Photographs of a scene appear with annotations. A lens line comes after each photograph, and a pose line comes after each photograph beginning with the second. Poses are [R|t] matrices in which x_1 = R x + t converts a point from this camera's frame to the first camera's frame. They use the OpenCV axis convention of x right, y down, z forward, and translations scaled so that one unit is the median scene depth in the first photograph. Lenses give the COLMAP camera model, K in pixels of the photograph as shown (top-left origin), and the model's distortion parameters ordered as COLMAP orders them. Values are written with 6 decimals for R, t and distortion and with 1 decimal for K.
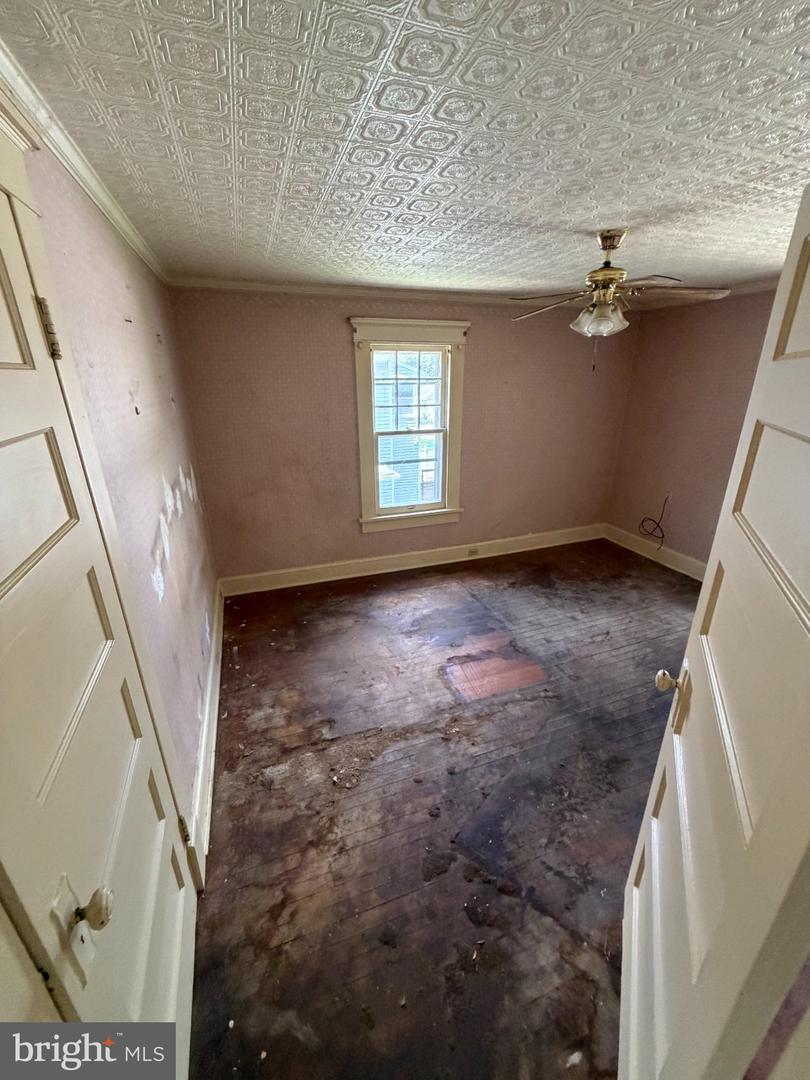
lens RADIAL K [[434.7, 0, 405.4], [0, 434.7, 539.4], [0, 0, 1]] dist [-0.002845, 0.000191]
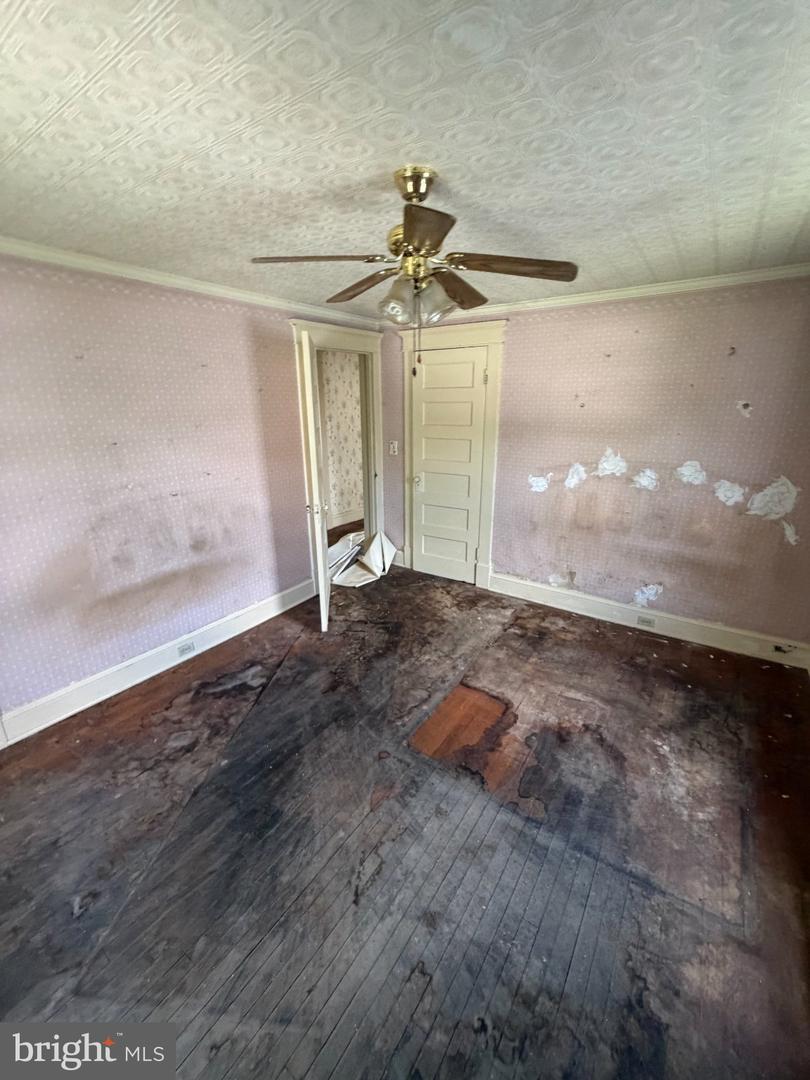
lens RADIAL K [[434.7, 0, 405.2], [0, 434.7, 539.1], [0, 0, 1]] dist [-0.002845, 0.000191]
pose [[-0.820408, 0.189736, -0.539380, 0.841832], [-0.187566, 0.801831, 0.567350, -0.557190], [0.540139, 0.566628, -0.622241, 1.526929]]
